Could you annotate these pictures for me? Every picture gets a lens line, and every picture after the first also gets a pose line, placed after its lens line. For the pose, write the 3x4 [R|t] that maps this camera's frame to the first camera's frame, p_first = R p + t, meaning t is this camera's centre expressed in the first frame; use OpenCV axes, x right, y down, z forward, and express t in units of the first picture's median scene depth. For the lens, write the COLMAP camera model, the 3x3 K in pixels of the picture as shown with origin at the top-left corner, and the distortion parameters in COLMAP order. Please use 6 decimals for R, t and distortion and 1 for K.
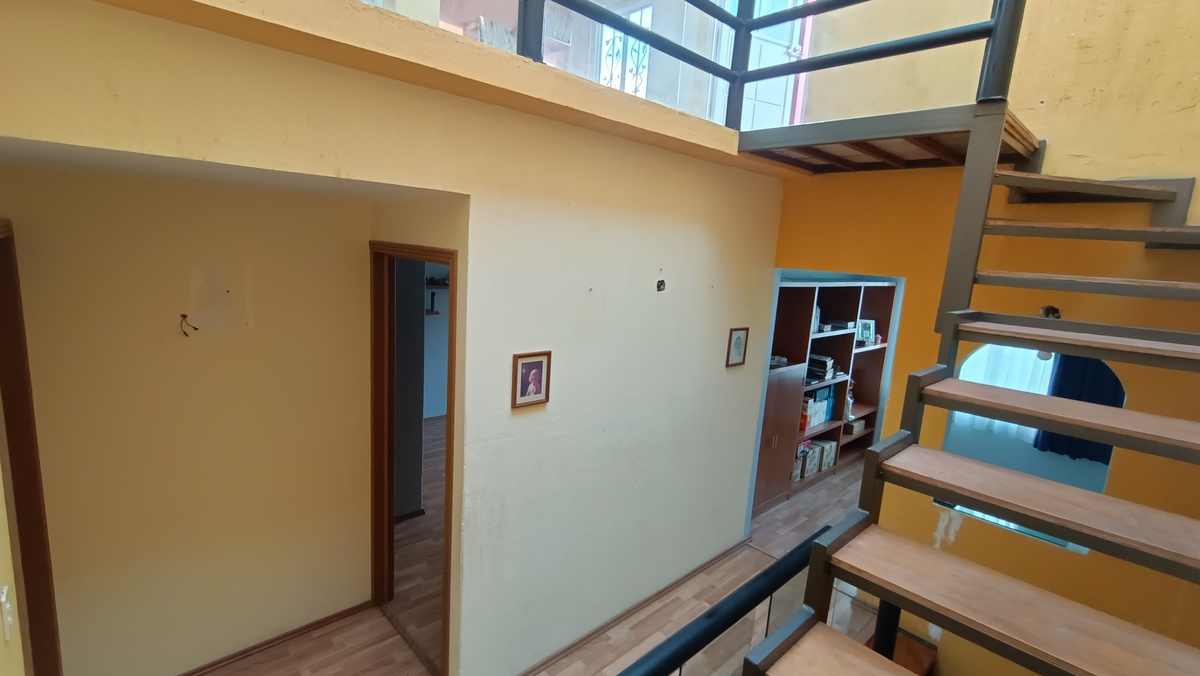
lens RADIAL K [[535.2, 0, 594.5], [0, 535.2, 338.1], [0, 0, 1]] dist [-0.000550, 0.000946]
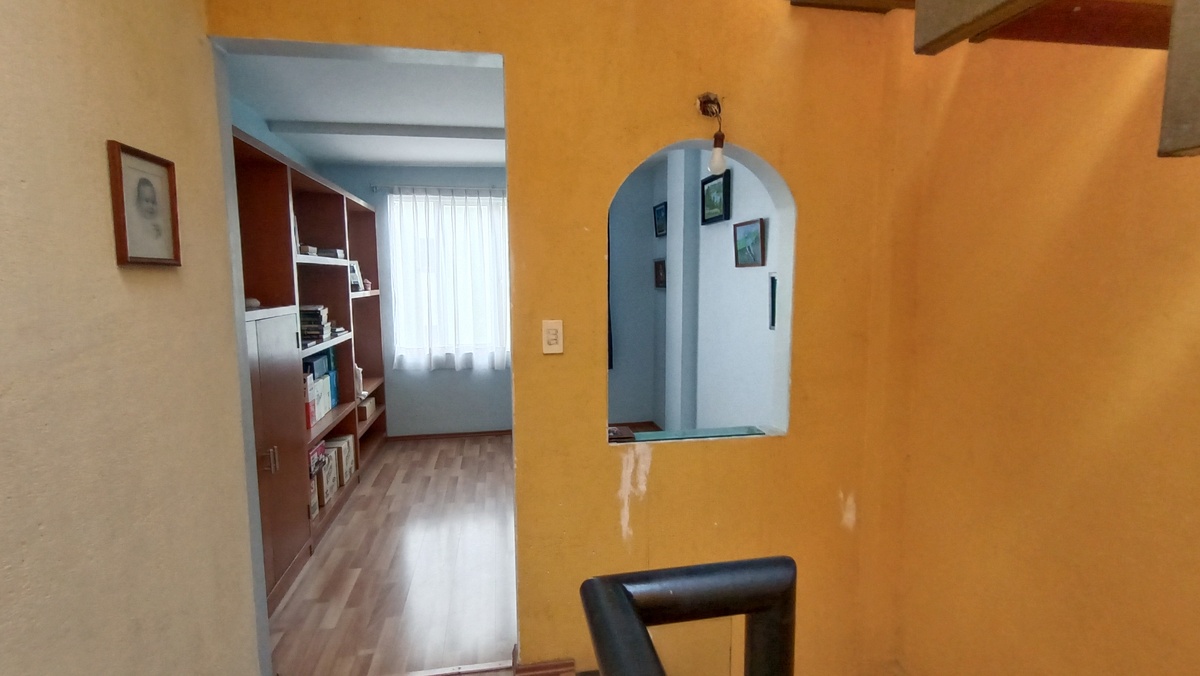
lens RADIAL K [[535.2, 0, 590.7], [0, 535.2, 338.1], [0, 0, 1]] dist [-0.000550, 0.000946]
pose [[0.534830, -0.157726, 0.830108, 0.082641], [0.176497, 0.981606, 0.072797, 0.084663], [-0.826321, 0.107577, 0.552830, 0.398771]]
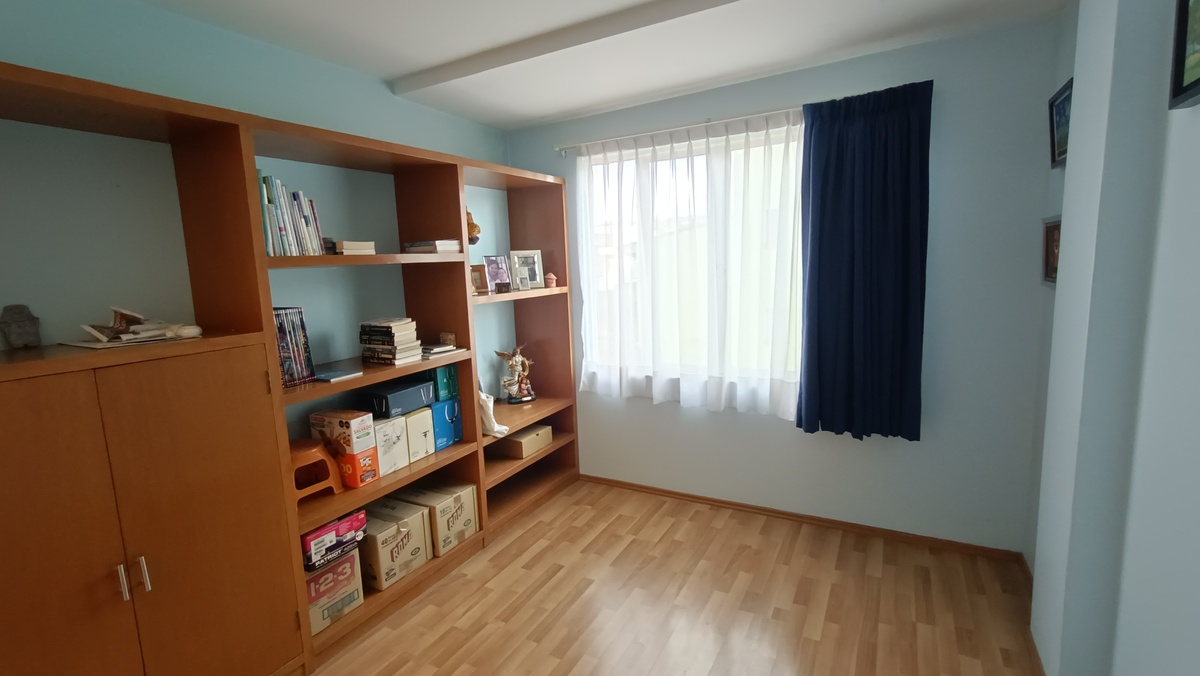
lens RADIAL K [[535.2, 0, 595.4], [0, 535.2, 332.7], [0, 0, 1]] dist [-0.000550, 0.000946]
pose [[0.944734, -0.142795, 0.295106, 0.457259], [0.150305, 0.988636, -0.002799, 0.075036], [-0.291352, 0.047000, 0.955461, 0.509278]]
